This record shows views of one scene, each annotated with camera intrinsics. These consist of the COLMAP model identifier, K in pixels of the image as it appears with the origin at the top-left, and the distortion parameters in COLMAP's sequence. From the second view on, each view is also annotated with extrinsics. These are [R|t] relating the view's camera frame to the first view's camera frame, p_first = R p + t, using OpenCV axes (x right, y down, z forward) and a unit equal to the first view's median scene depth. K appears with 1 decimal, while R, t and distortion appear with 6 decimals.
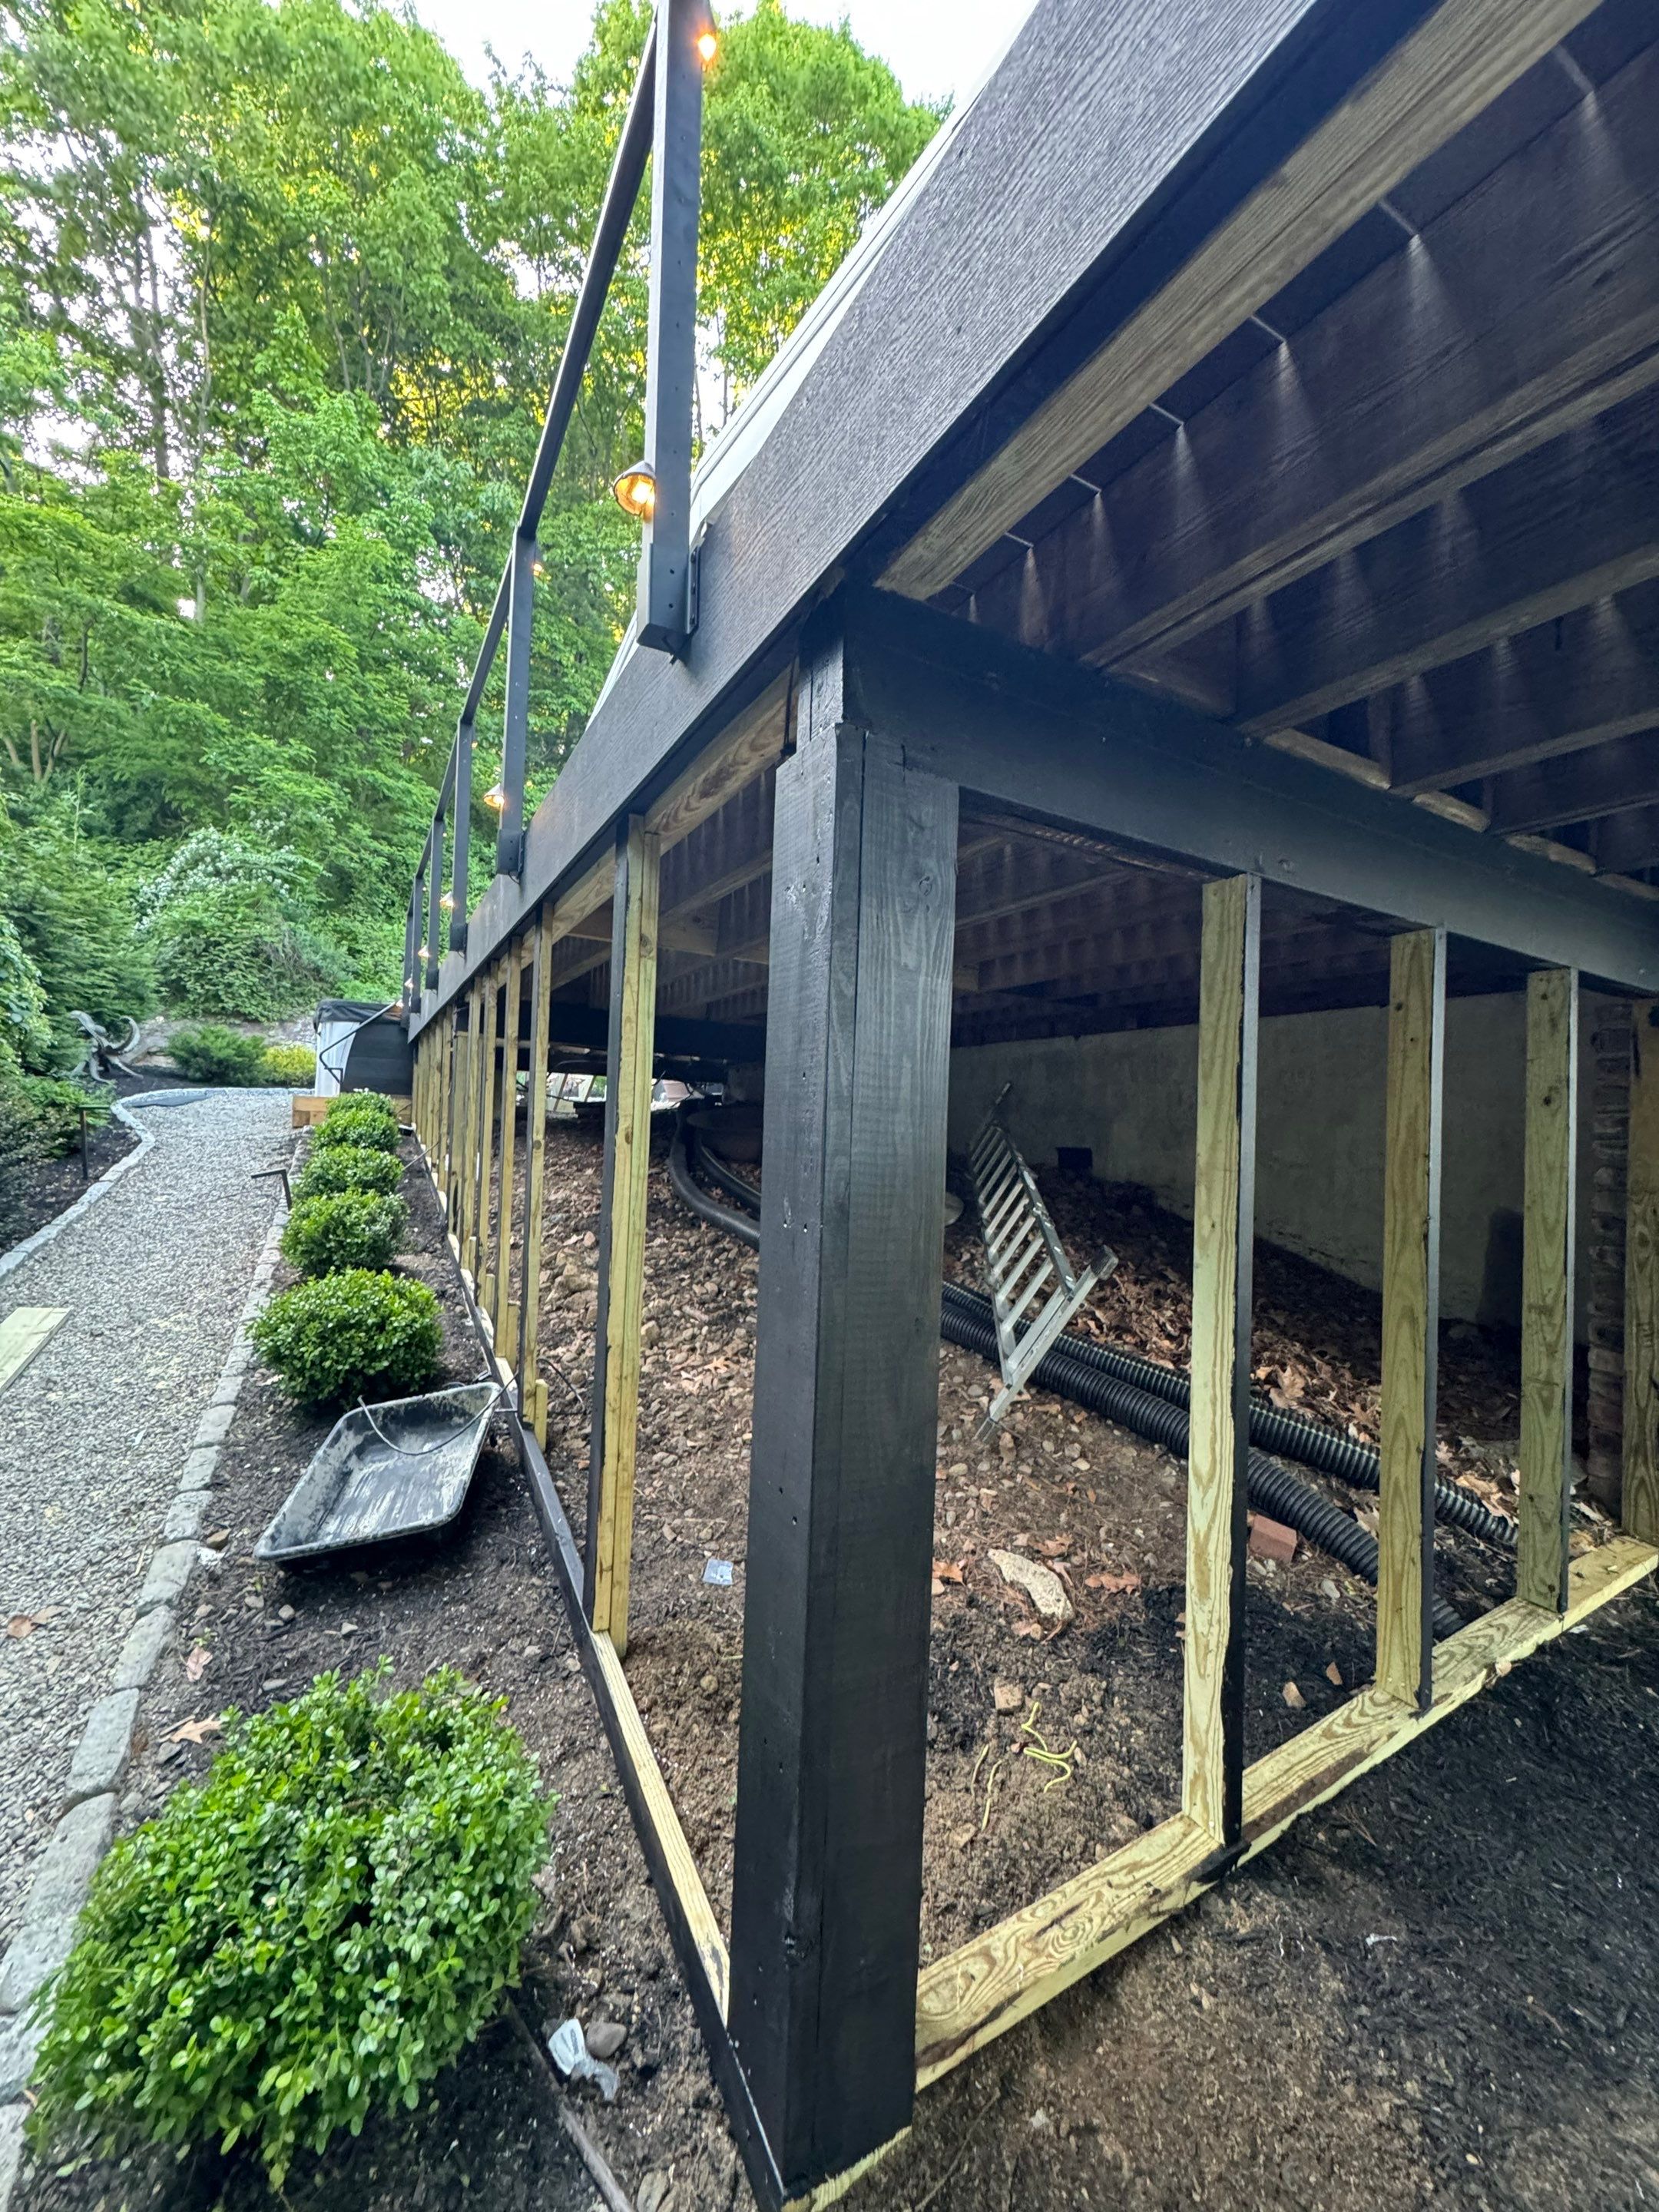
lens RADIAL K [[866.6, 0, 827.3], [0, 866.6, 1097.0], [0, 0, 1]] dist [-0.008479, -0.000017]
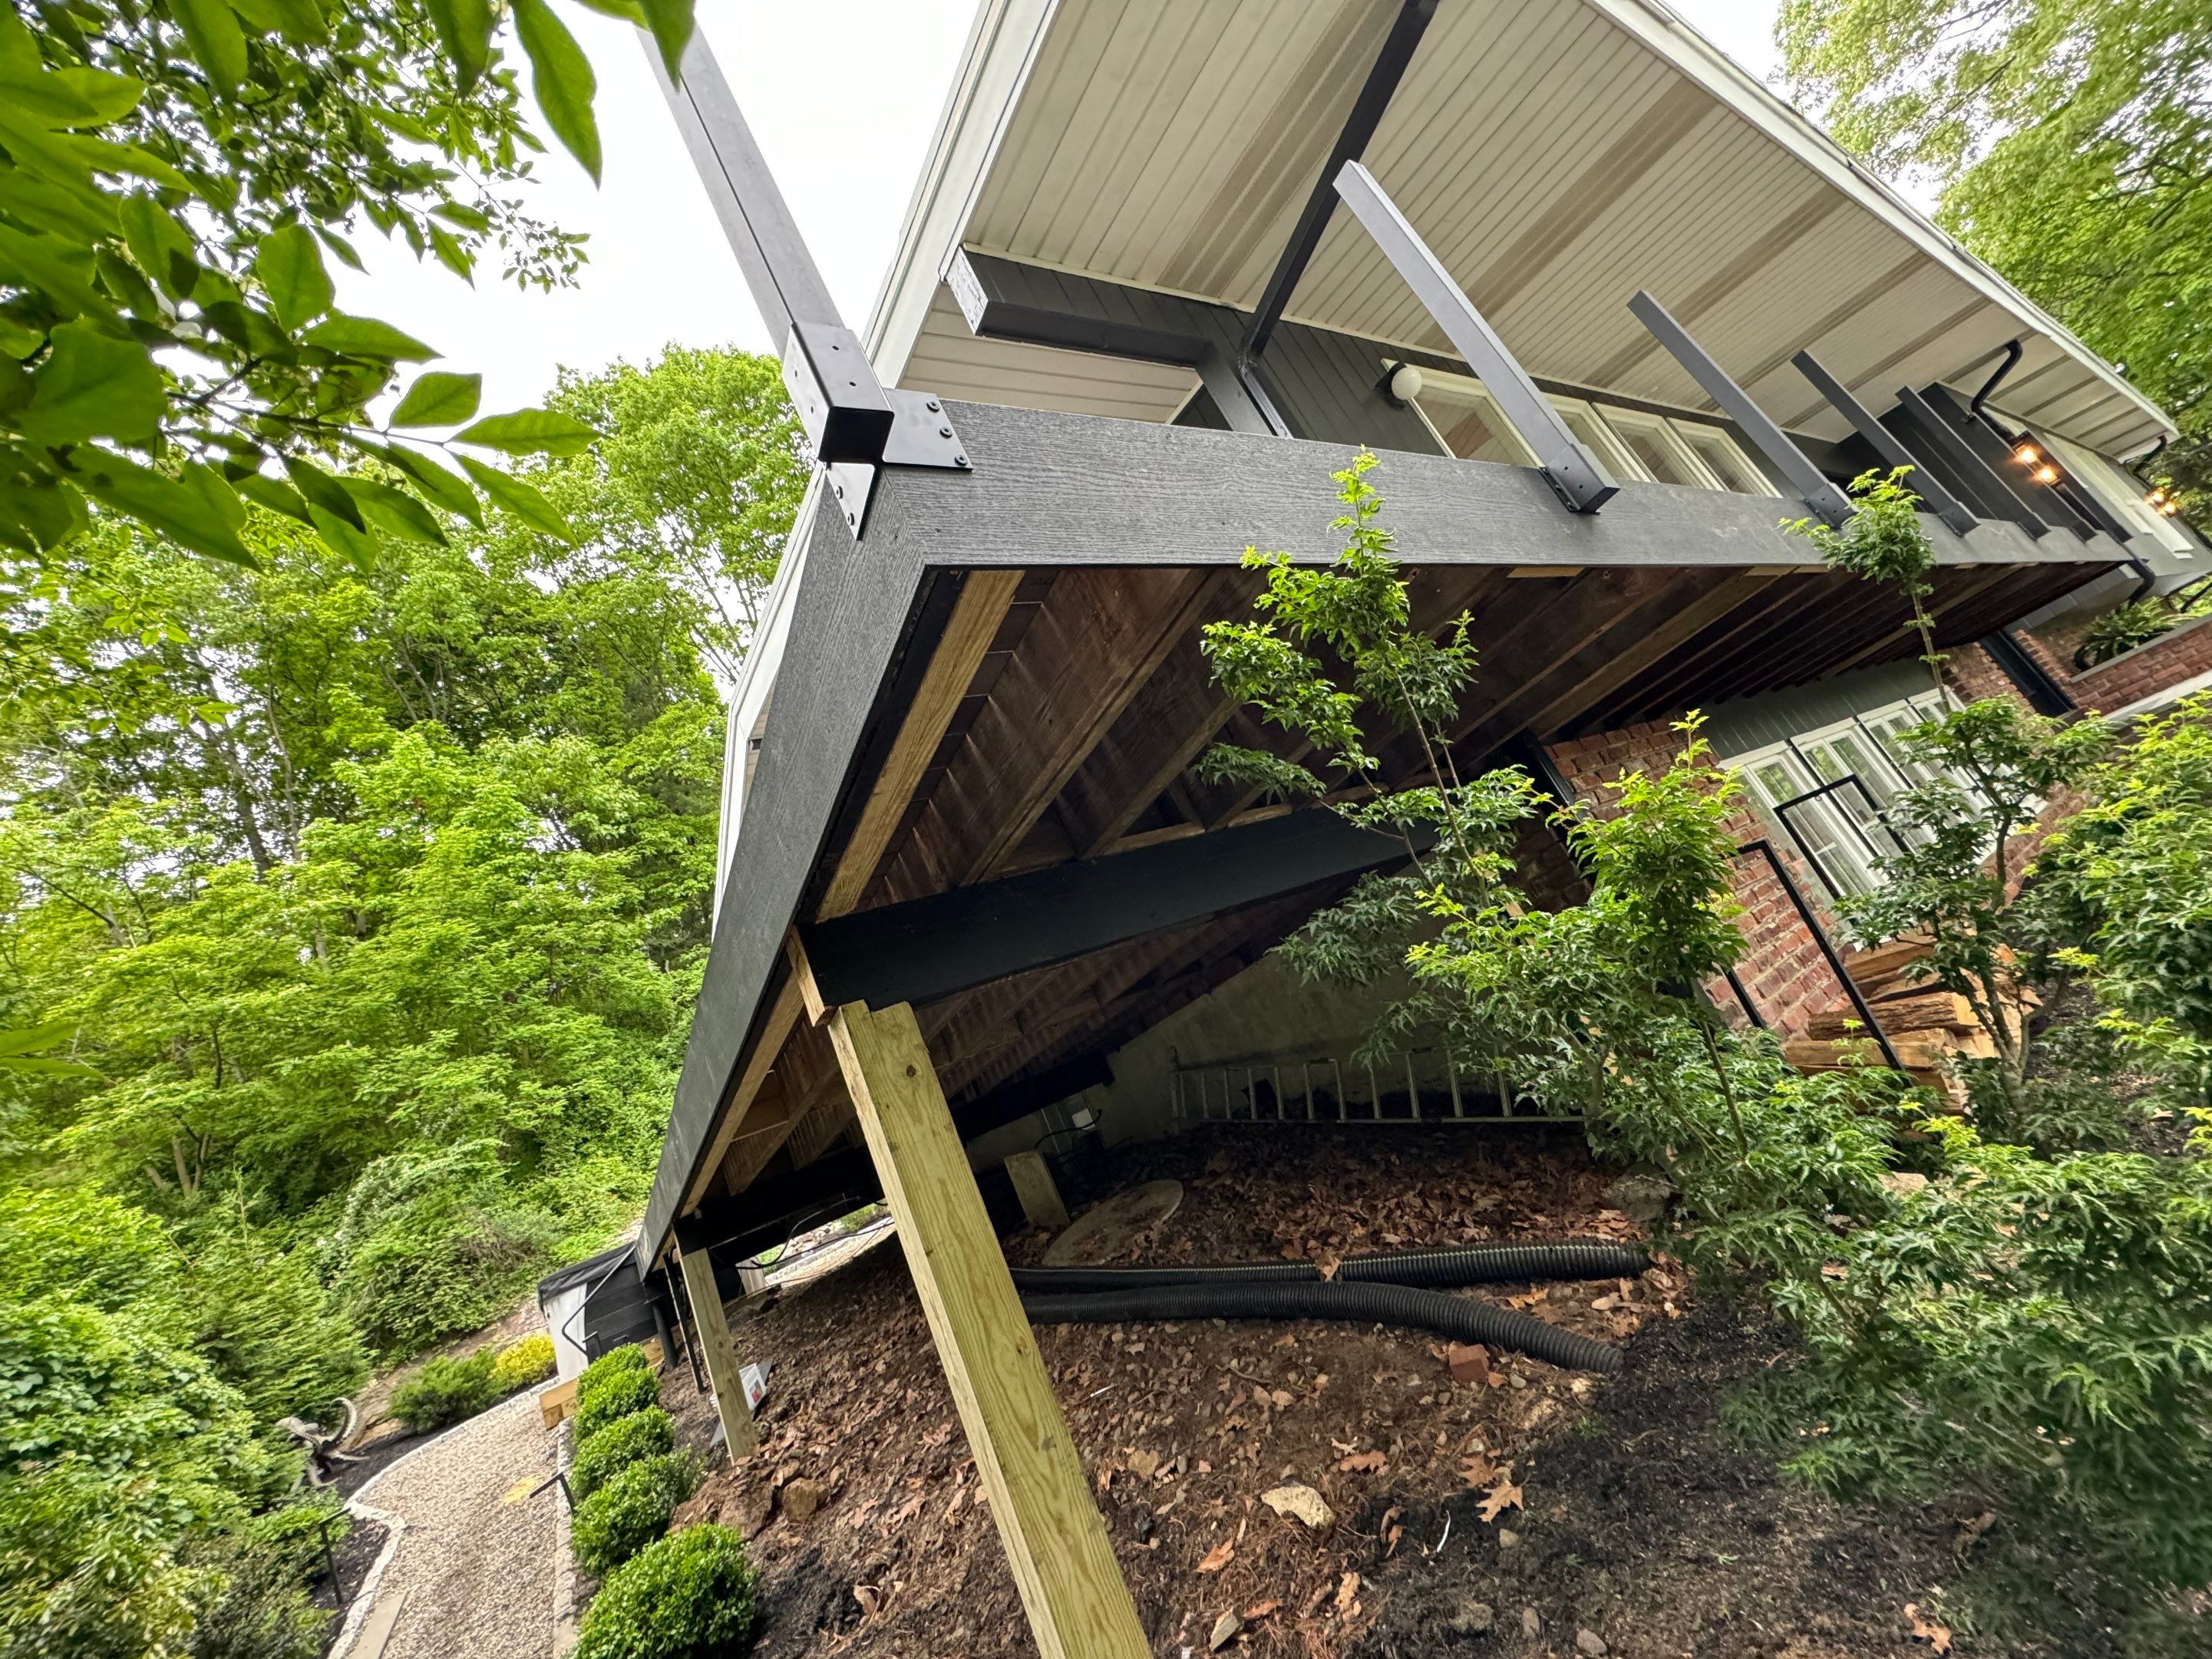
lens RADIAL K [[879.8, 0, 1107.1], [0, 879.8, 831.6], [0, 0, 1]] dist [-0.006083, 0.001455]
pose [[0.898289, -0.415553, 0.142801, 0.058589], [0.439232, 0.858301, -0.265321, -0.003978], [-0.012311, 0.301058, 0.953526, -0.107587]]
